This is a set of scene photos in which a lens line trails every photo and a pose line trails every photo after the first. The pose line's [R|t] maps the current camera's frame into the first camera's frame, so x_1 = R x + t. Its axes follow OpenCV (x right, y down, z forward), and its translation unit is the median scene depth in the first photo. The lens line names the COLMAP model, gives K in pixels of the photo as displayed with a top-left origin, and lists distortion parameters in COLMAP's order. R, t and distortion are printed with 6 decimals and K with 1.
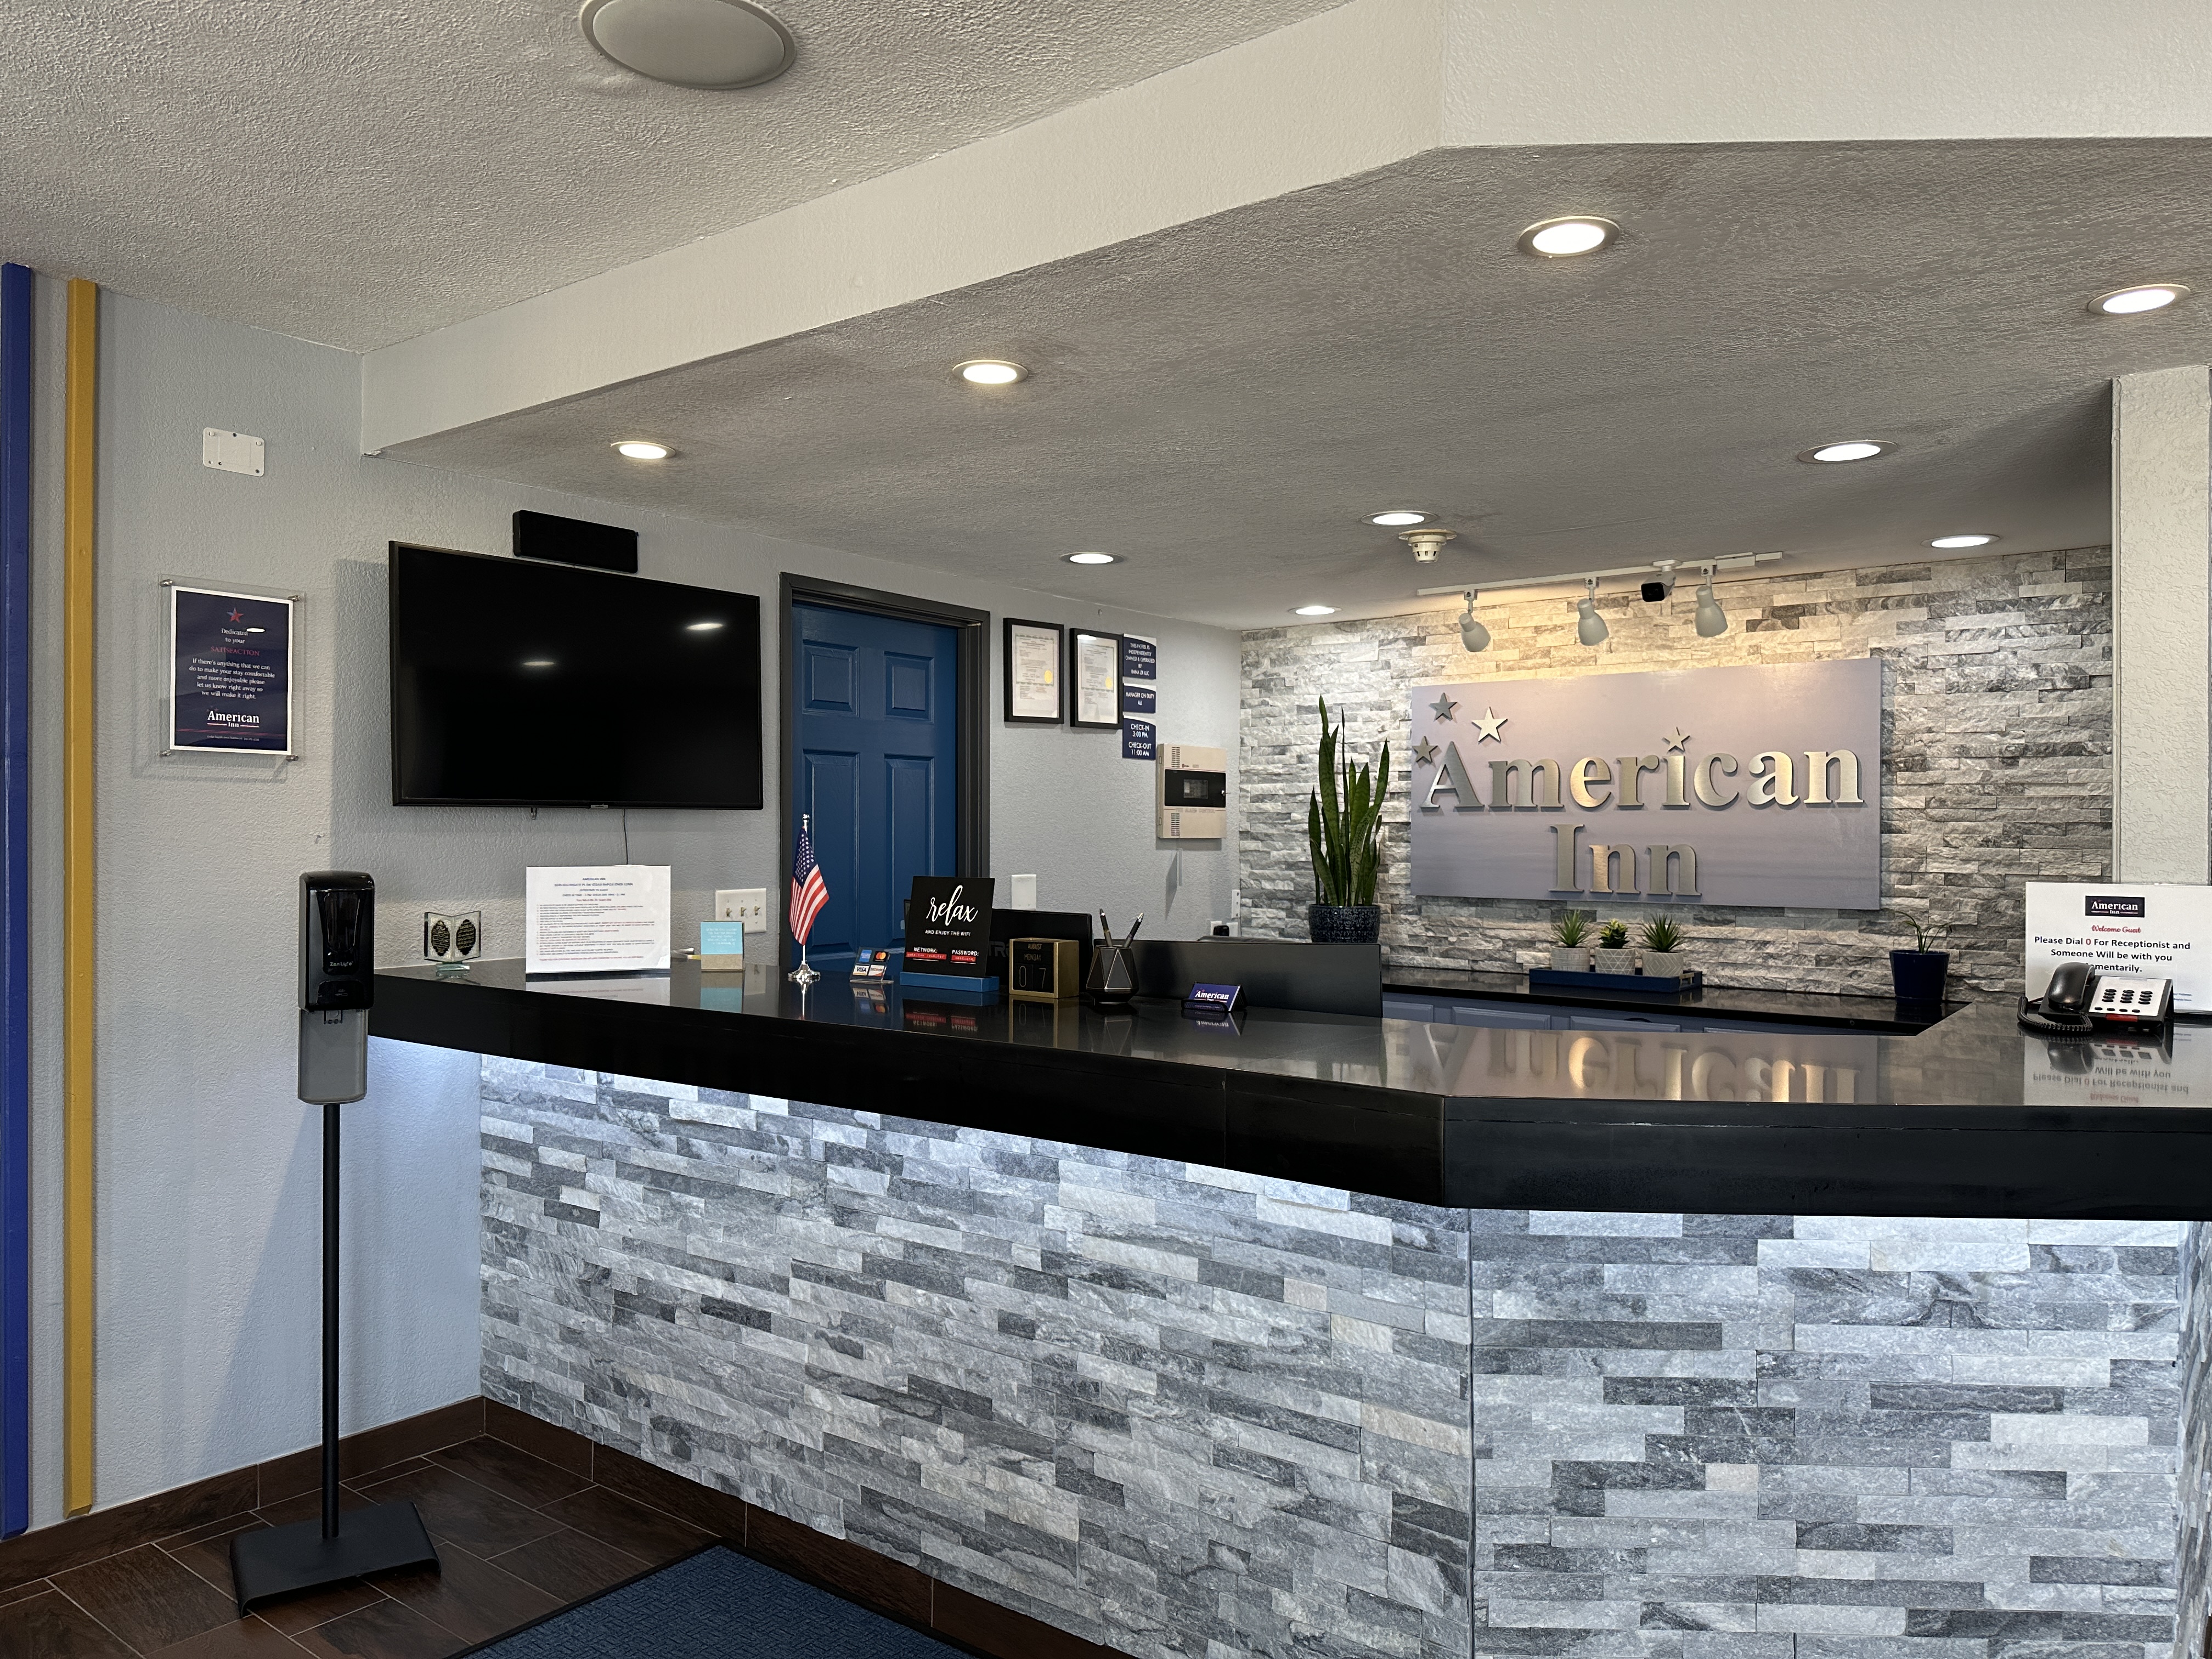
lens RADIAL K [[1557.1, 0, 1096.5], [0, 1557.1, 831.6], [0, 0, 1]] dist [0.029729, -0.042094]
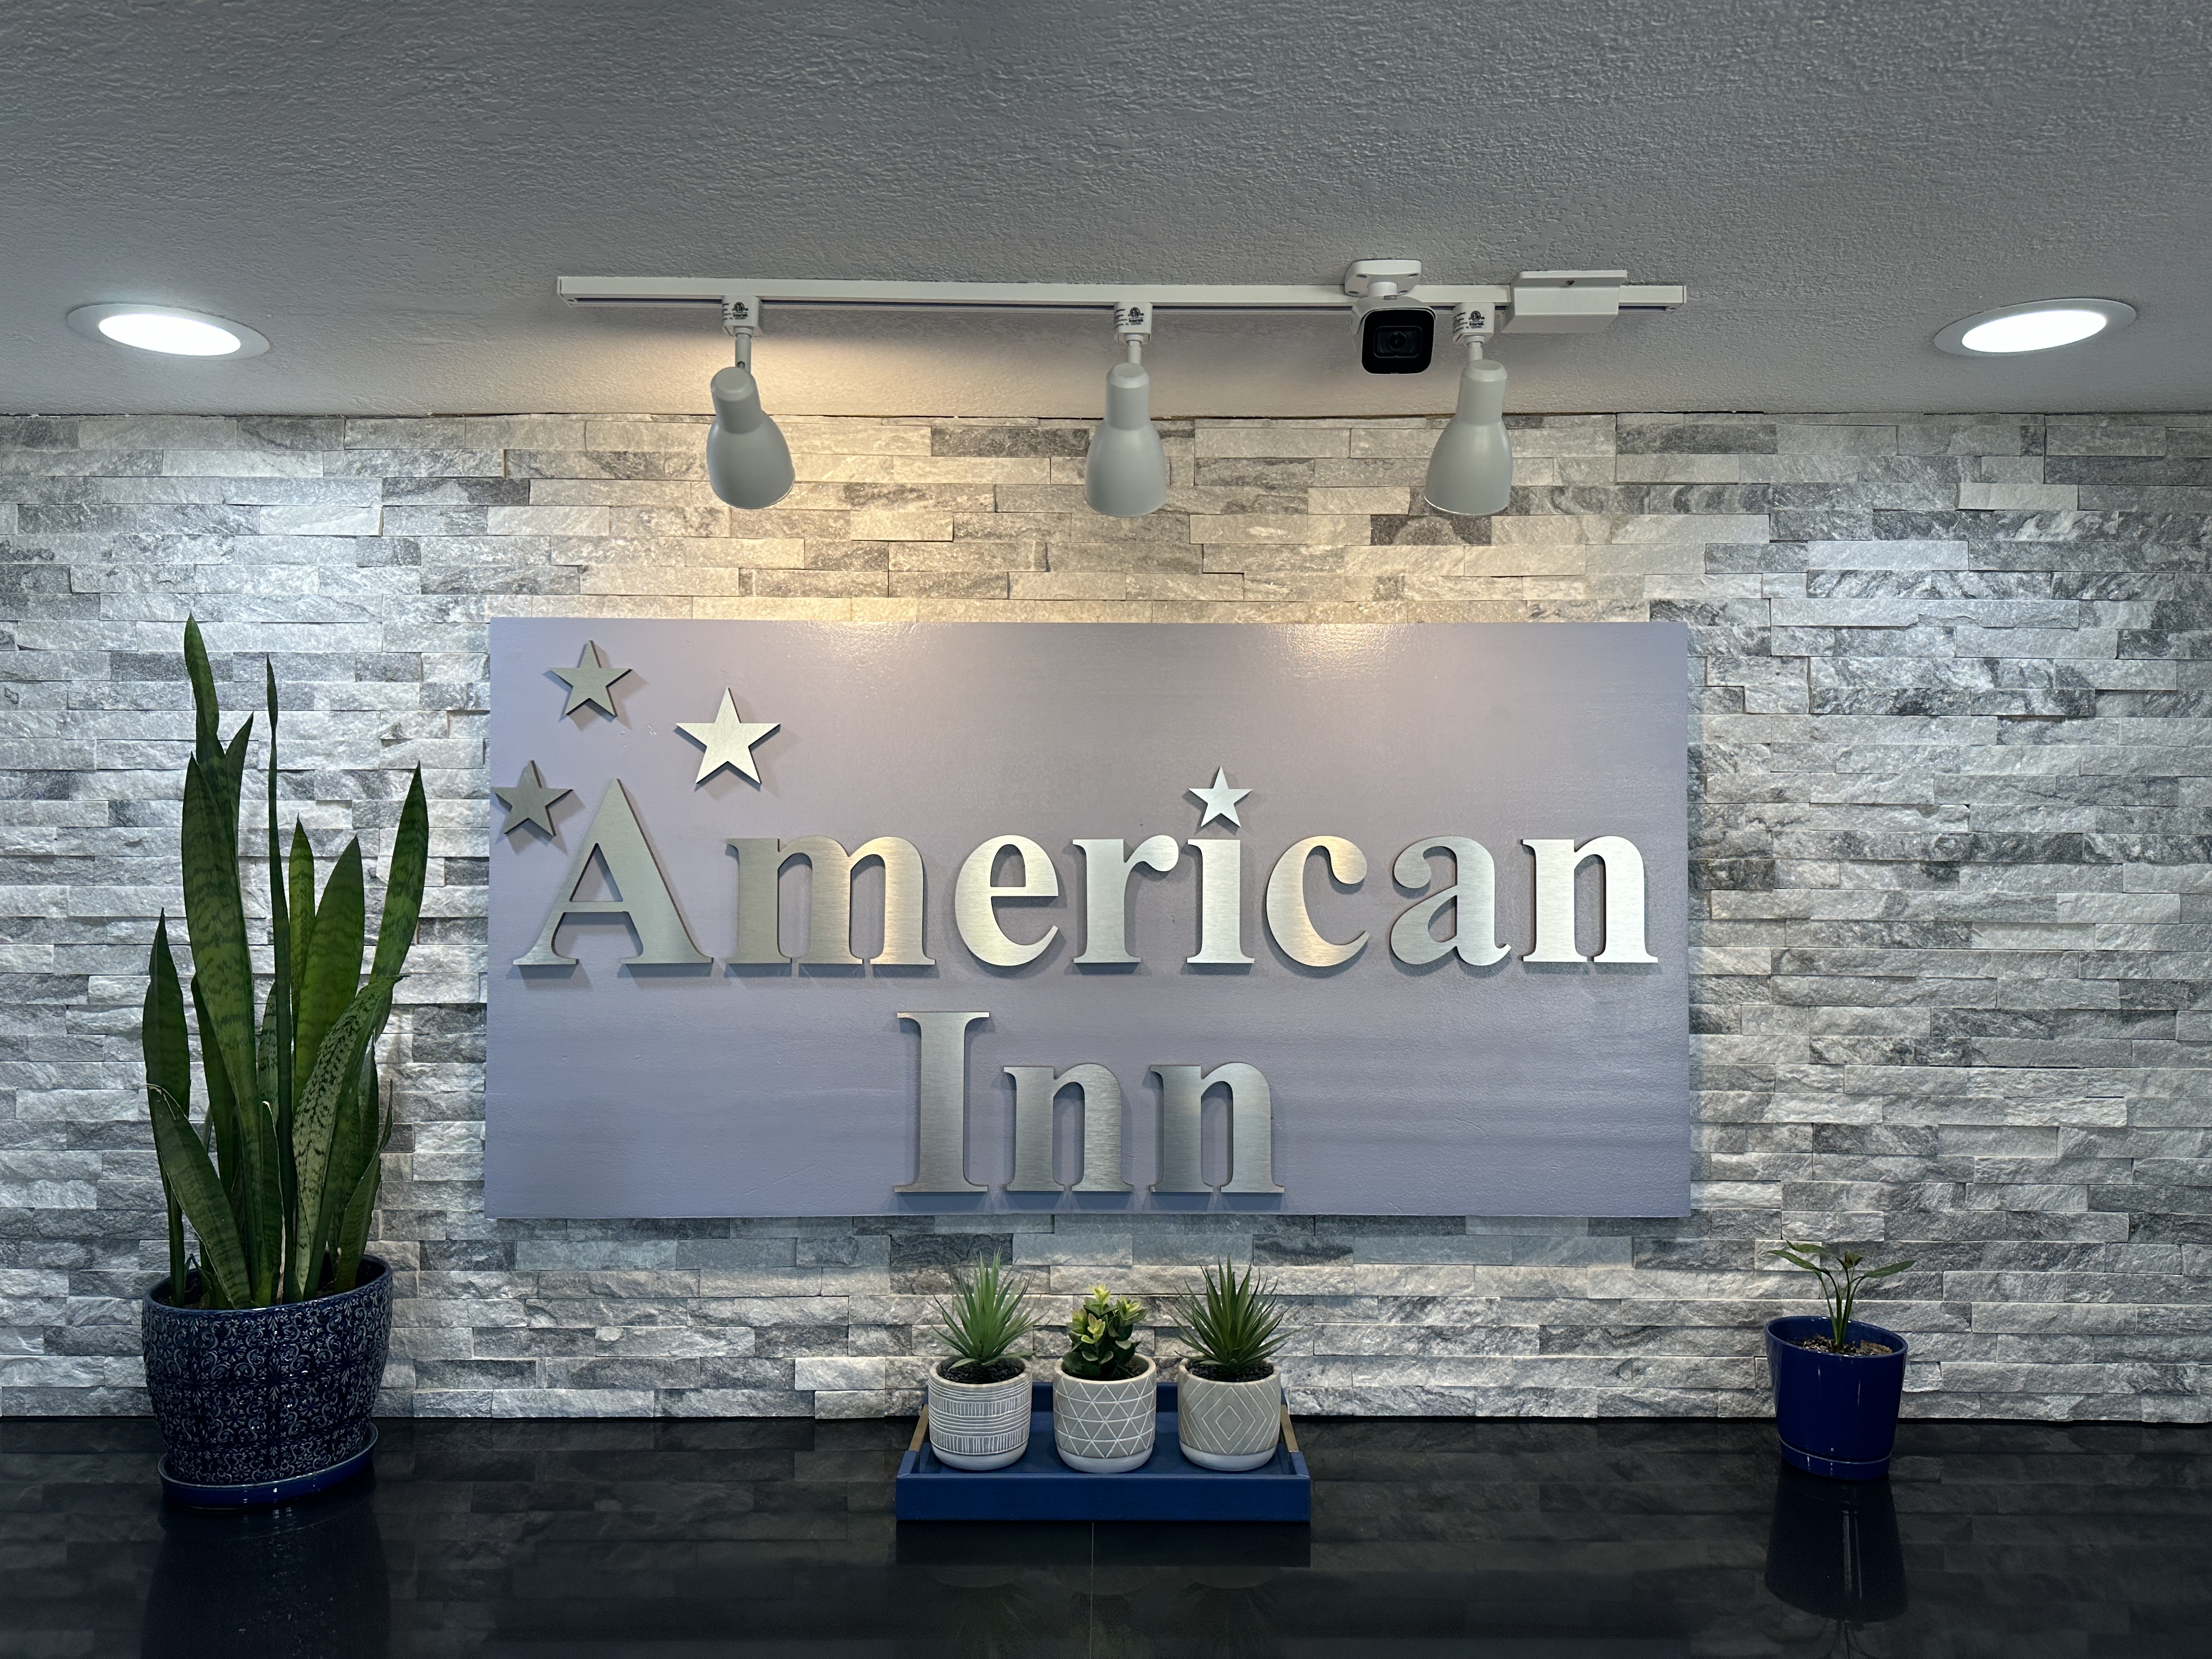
lens RADIAL K [[1557.1, 0, 1100.0], [0, 1557.1, 878.9], [0, 0, 1]] dist [0.029729, -0.042094]
pose [[0.790661, 0.008014, 0.612202, 0.108357], [-0.000214, 0.999918, -0.012813, -0.033653], [-0.612254, 0.009999, 0.790598, 0.719654]]
